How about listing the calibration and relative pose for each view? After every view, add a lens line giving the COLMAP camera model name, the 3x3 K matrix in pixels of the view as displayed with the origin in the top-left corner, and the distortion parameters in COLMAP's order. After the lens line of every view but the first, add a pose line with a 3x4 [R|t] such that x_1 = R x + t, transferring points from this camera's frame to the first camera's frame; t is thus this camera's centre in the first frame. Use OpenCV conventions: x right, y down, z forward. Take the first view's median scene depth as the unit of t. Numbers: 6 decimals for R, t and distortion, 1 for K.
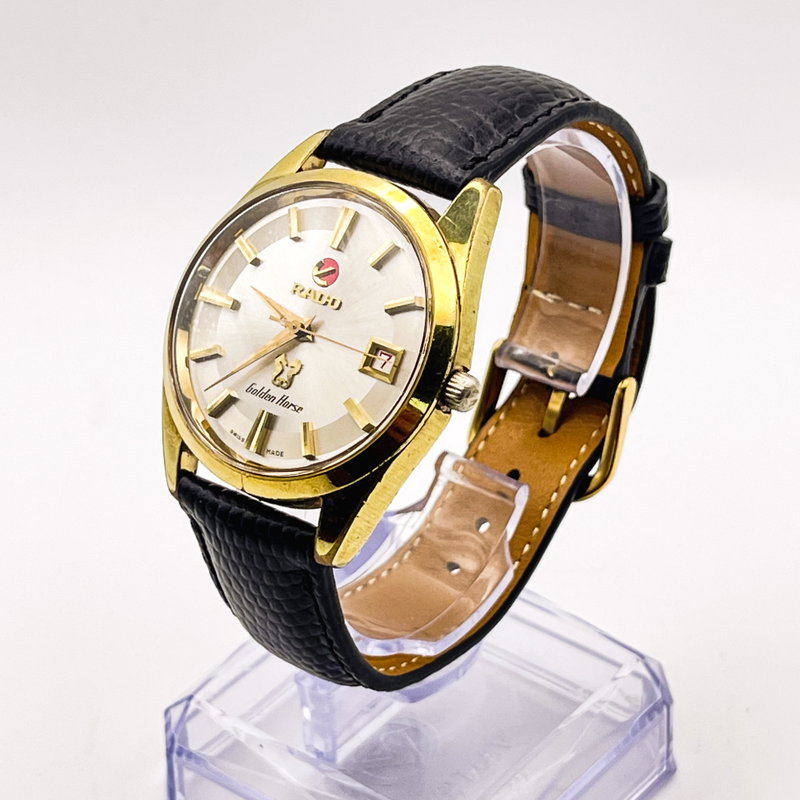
lens RADIAL K [[2309.9, 0, 400.0], [0, 2309.9, 400.0], [0, 0, 1]] dist [0.146200, -0.040905]
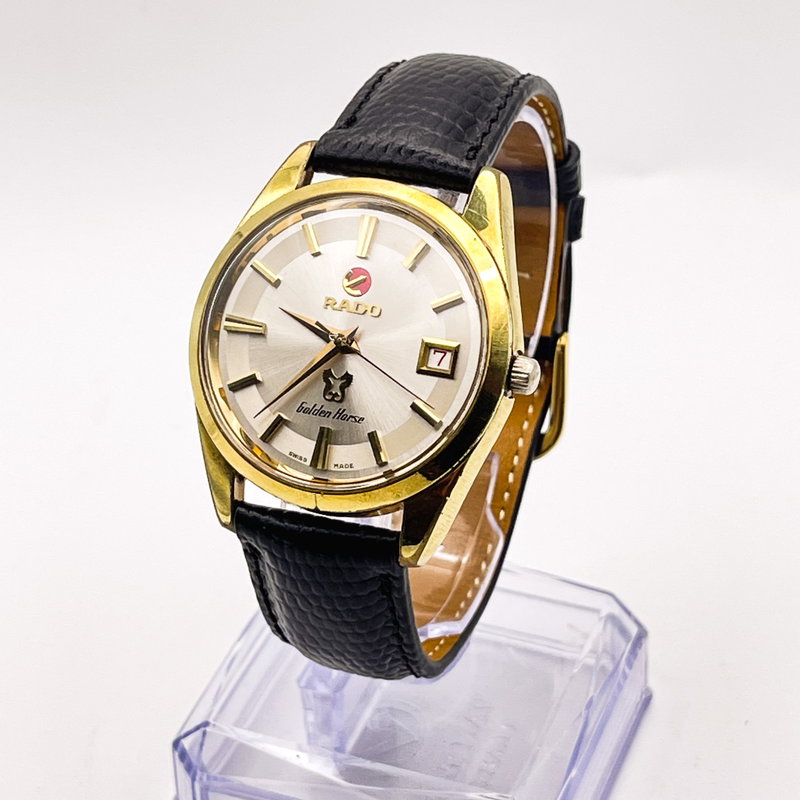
lens RADIAL K [[2309.9, 0, 400.0], [0, 2309.9, 400.0], [0, 0, 1]] dist [0.146200, -0.040905]
pose [[0.961471, -0.175274, 0.211784, -0.233473], [0.170635, 0.984517, 0.040130, -0.041085], [-0.215539, -0.002446, 0.976492, 0.009432]]
